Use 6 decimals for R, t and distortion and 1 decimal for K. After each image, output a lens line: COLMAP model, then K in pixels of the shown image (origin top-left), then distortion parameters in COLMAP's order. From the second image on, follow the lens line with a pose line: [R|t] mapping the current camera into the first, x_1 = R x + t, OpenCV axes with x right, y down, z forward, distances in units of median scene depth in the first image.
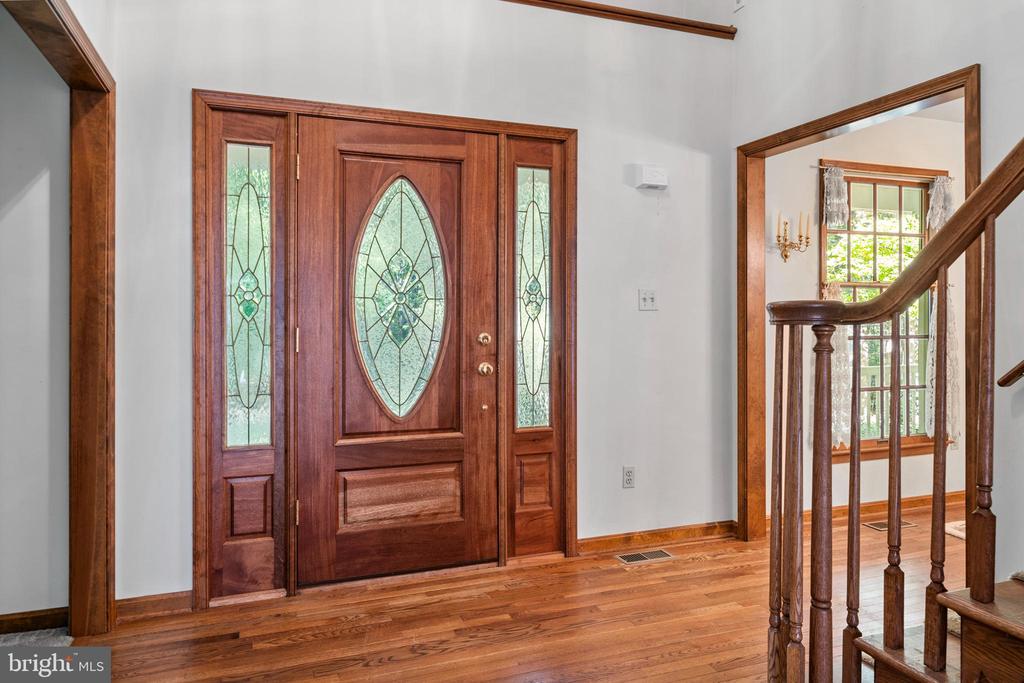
lens RADIAL K [[698.8, 0, 526.8], [0, 698.8, 323.5], [0, 0, 1]] dist [0.004738, -0.000491]
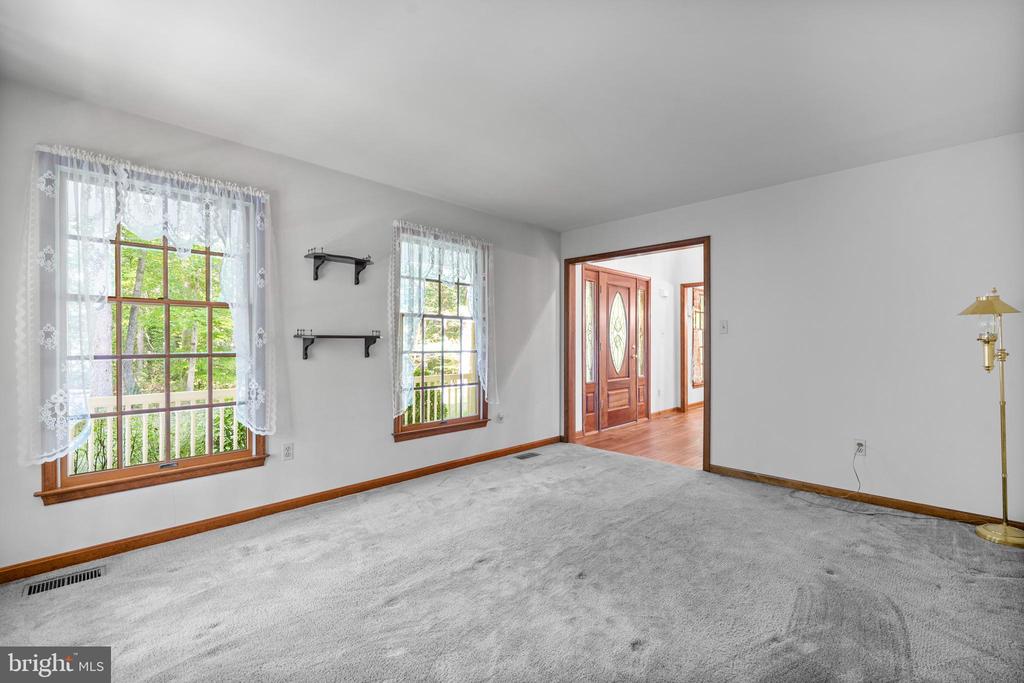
lens RADIAL K [[467.0, 0, 509.3], [0, 467.0, 341.3], [0, 0, 1]] dist [-0.000246, 0.001125]
pose [[0.905658, 0.008962, 0.423915, -1.427271], [-0.012427, 0.999908, 0.005409, -0.006659], [-0.423827, -0.010167, 0.905686, -0.603033]]
